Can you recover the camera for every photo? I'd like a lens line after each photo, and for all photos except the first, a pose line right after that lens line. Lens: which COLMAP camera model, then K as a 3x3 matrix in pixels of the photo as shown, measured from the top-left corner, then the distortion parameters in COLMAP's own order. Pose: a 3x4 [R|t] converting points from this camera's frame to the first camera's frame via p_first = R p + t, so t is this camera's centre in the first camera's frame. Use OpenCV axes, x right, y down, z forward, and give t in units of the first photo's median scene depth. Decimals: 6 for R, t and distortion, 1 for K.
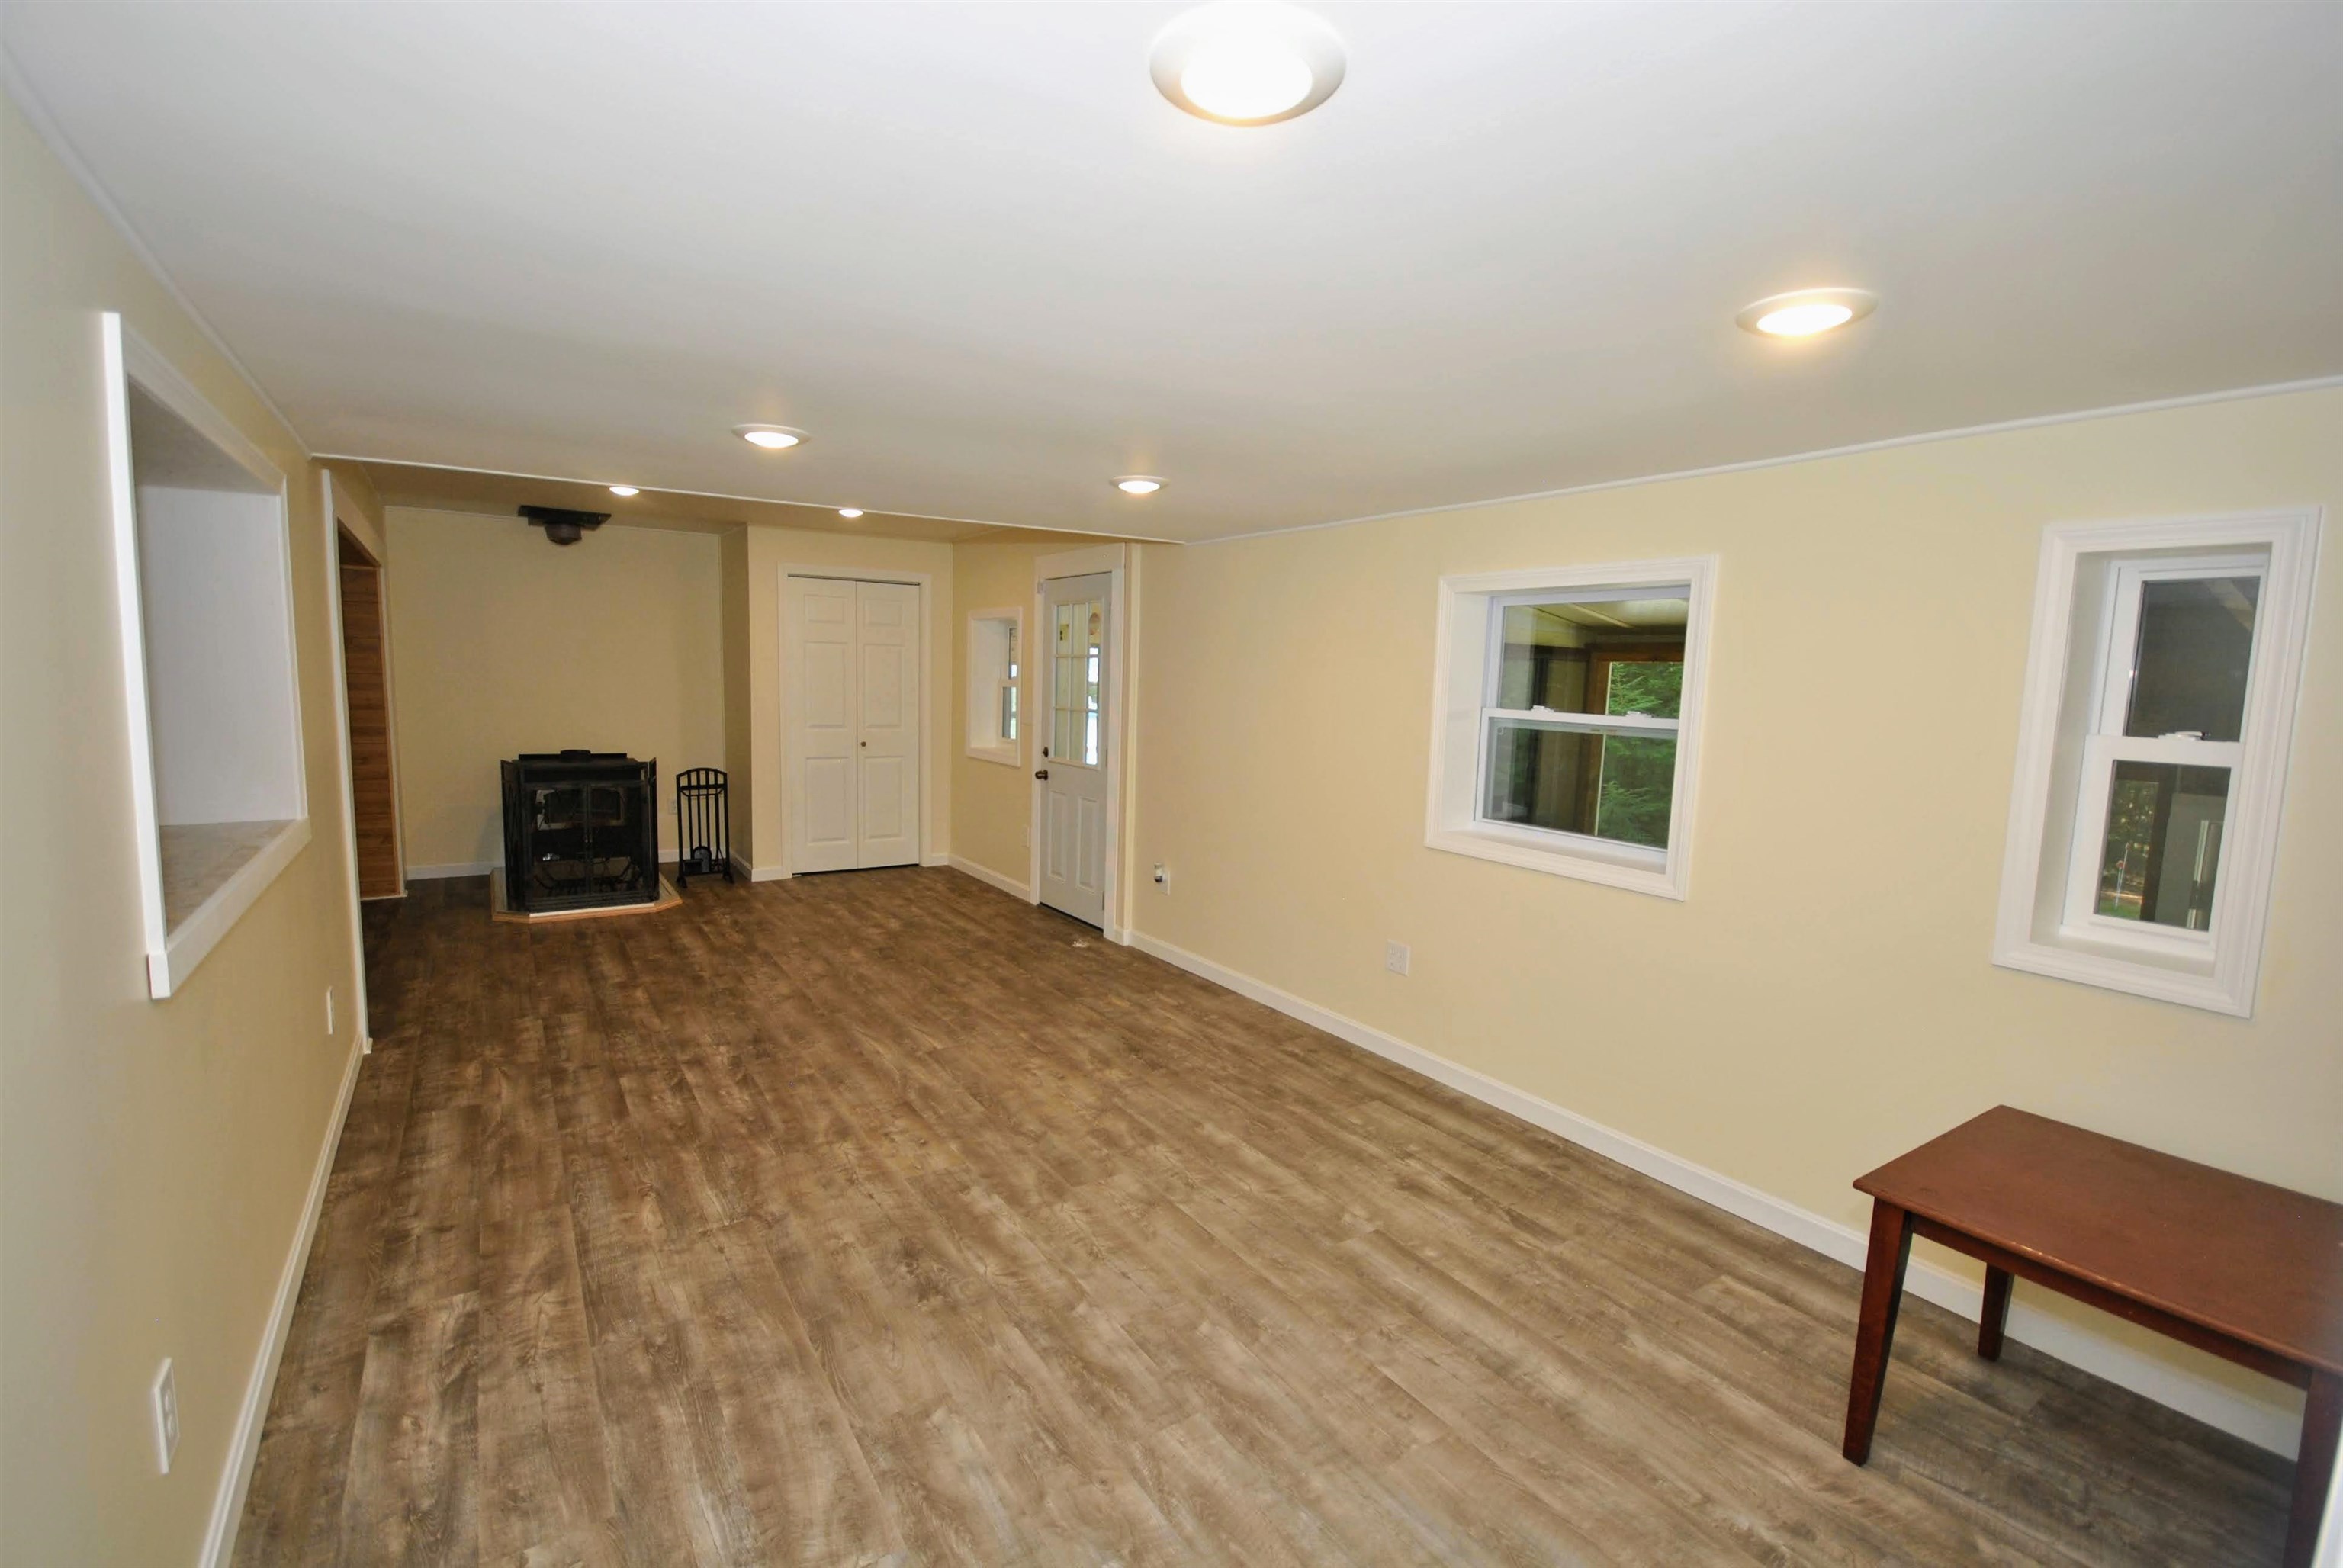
lens RADIAL K [[1020.6, 0, 1178.7], [0, 1020.6, 790.1], [0, 0, 1]] dist [0.011745, -0.013470]
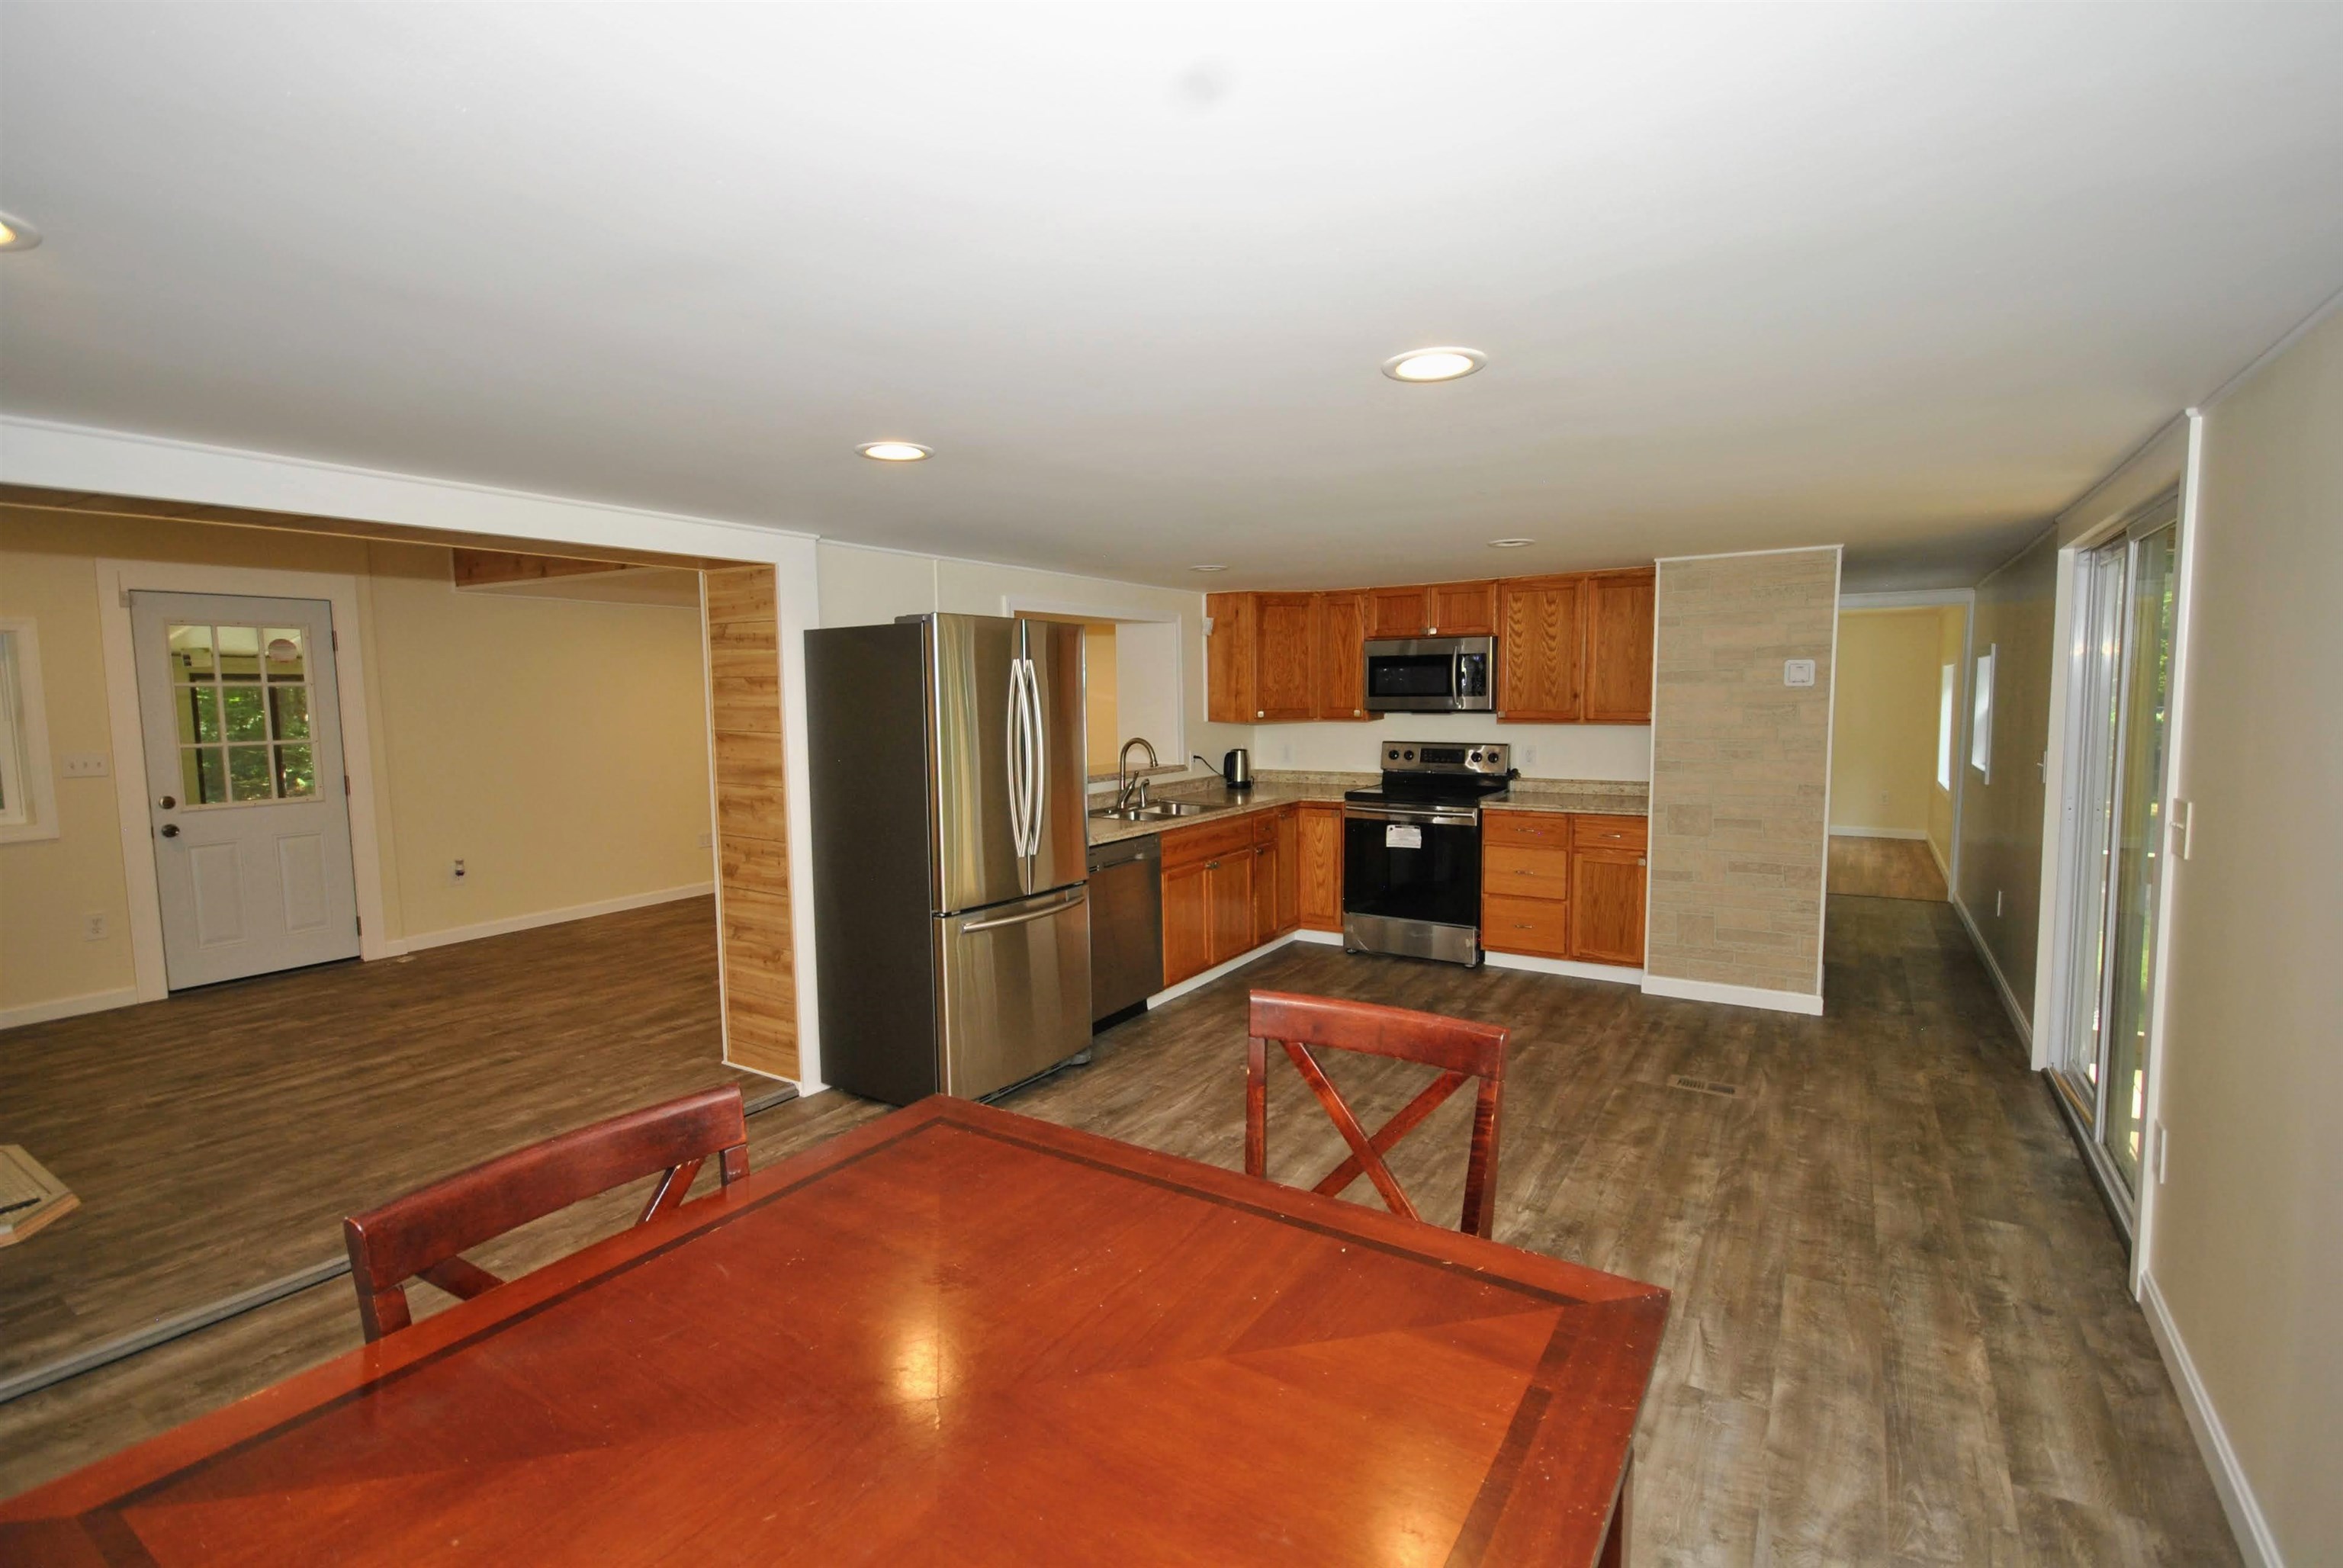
lens RADIAL K [[1058.3, 0, 1179.8], [0, 1058.3, 784.7], [0, 0, 1]] dist [0.016177, -0.014065]
pose [[-0.406169, -0.110021, 0.907150, -1.800545], [0.103381, 0.980820, 0.165244, -0.156875], [-0.907931, 0.160899, -0.387005, 0.880738]]
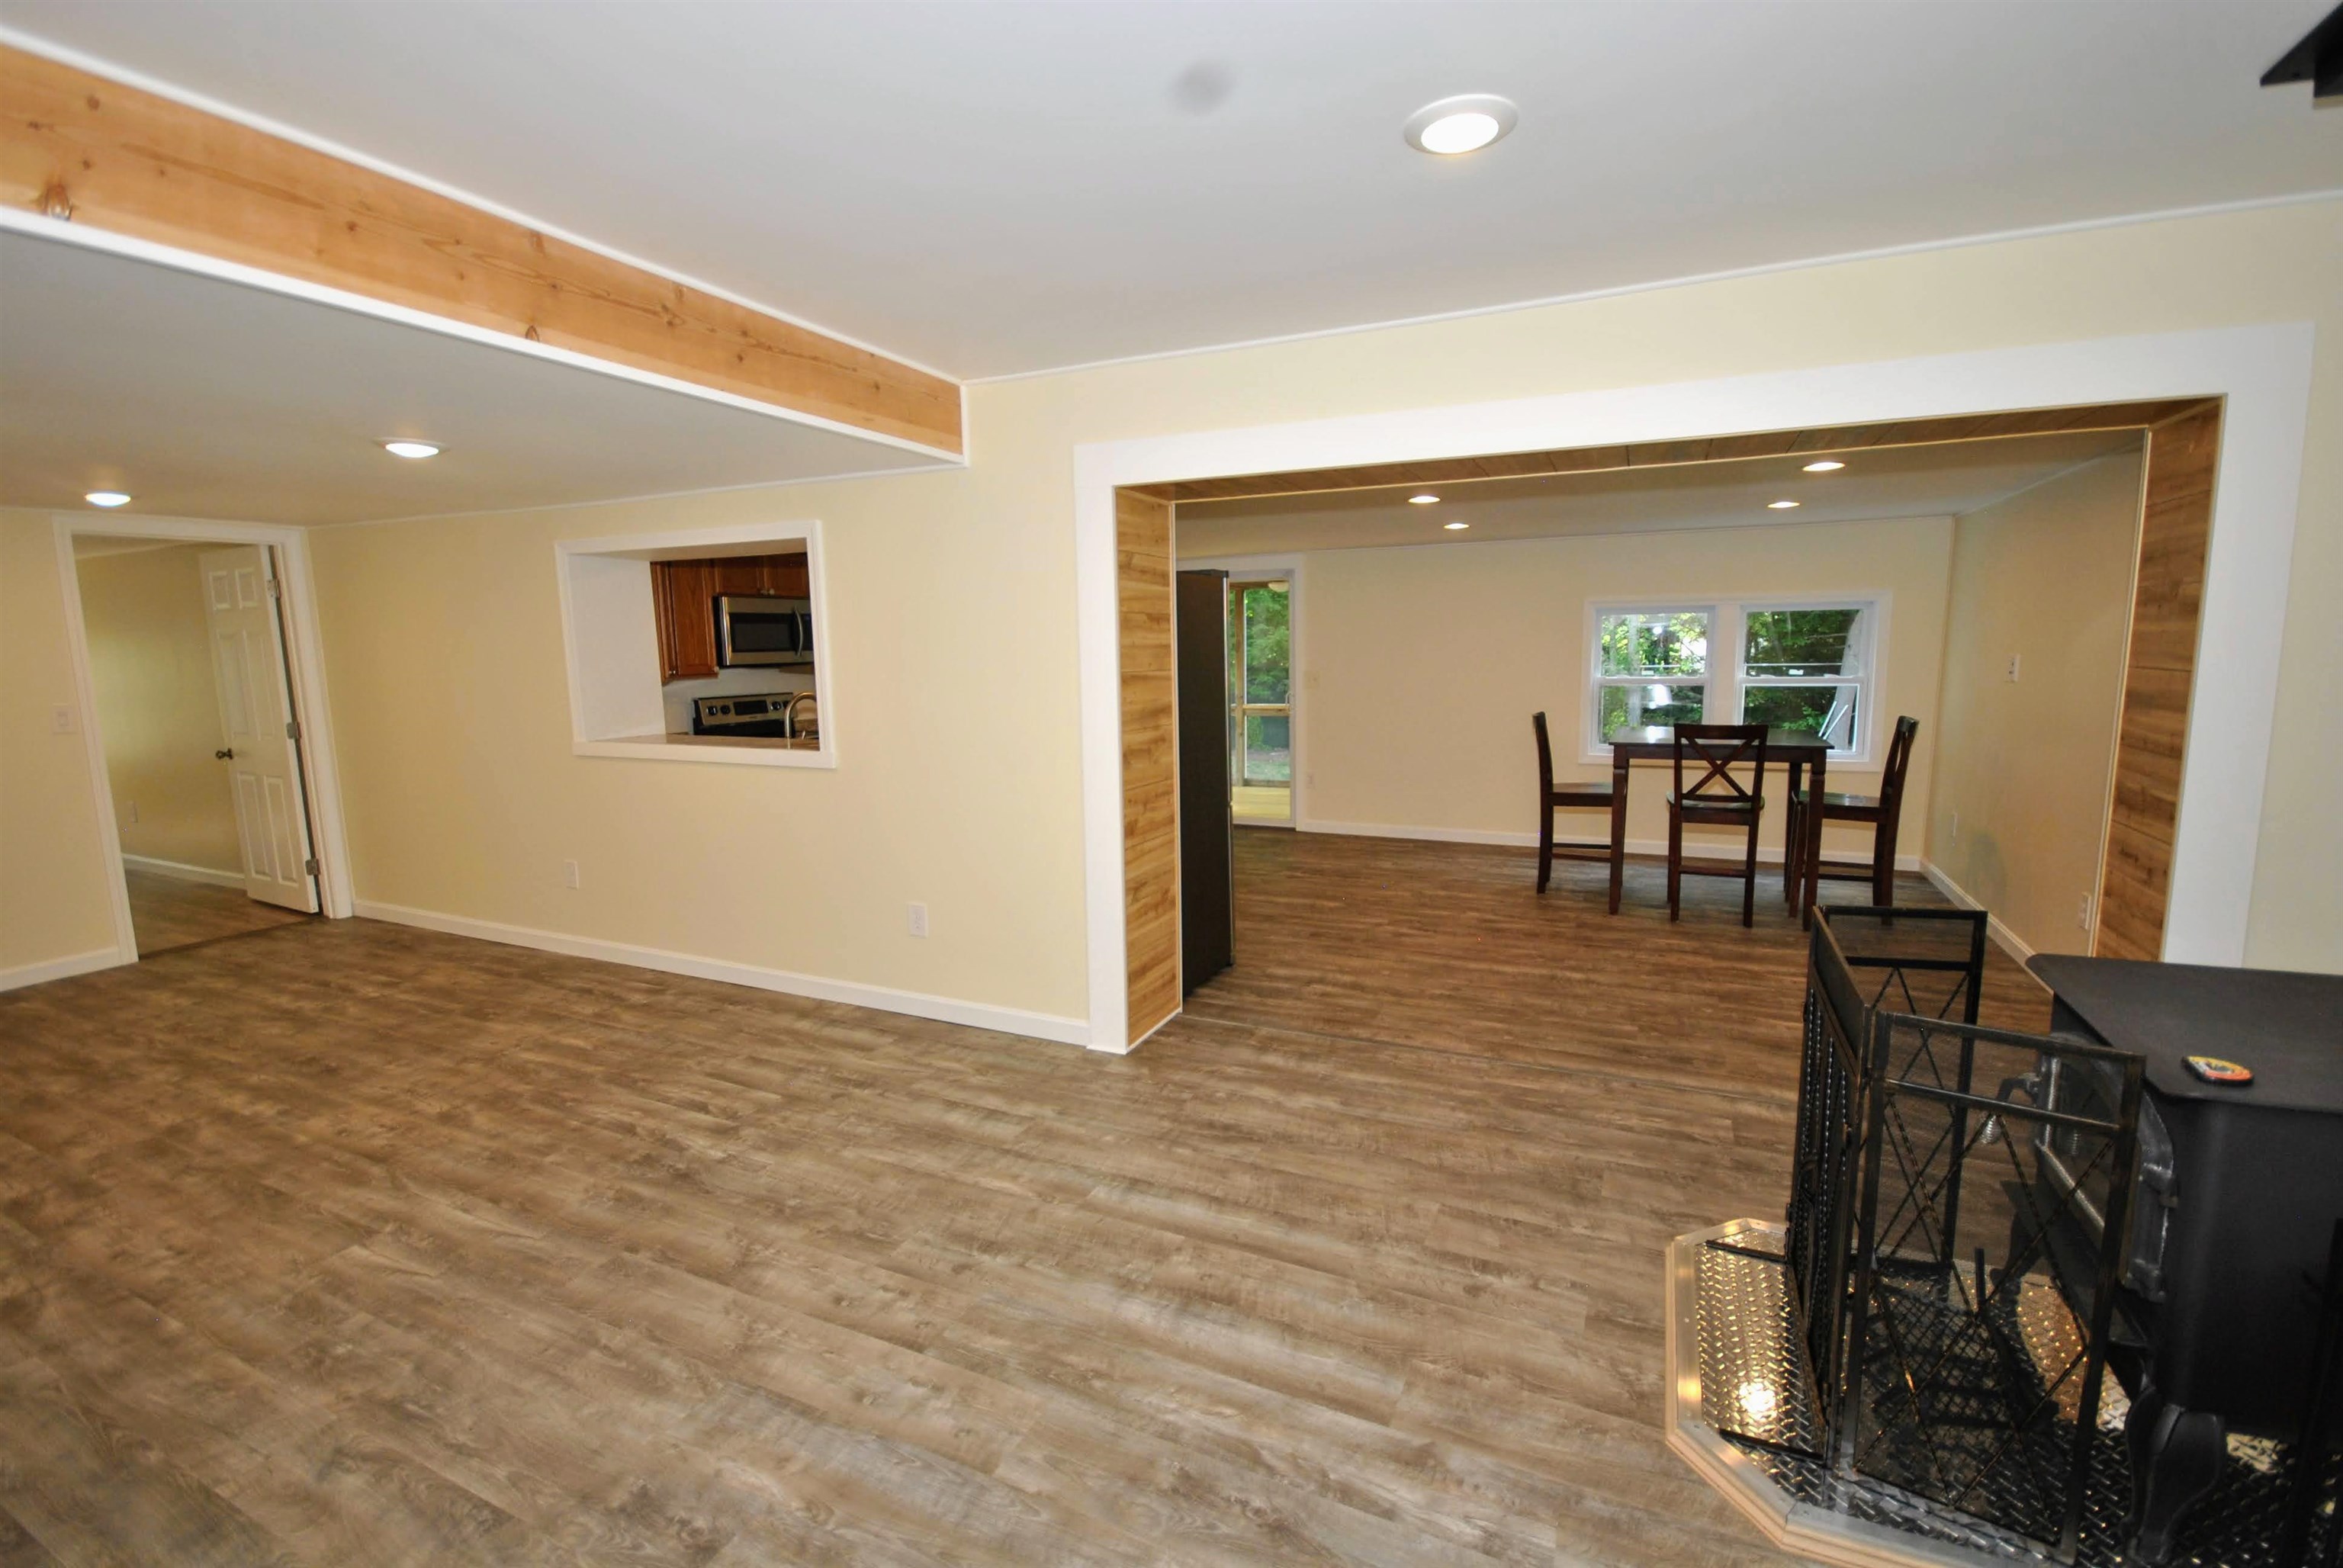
lens RADIAL K [[1027.6, 0, 1179.5], [0, 1027.6, 782.9], [0, 0, 1]] dist [0.010453, -0.012316]
pose [[-0.856903, 0.053160, -0.512729, -0.338462], [-0.070035, 0.973439, 0.217973, -0.187135], [0.510697, 0.222690, -0.830420, 1.619959]]
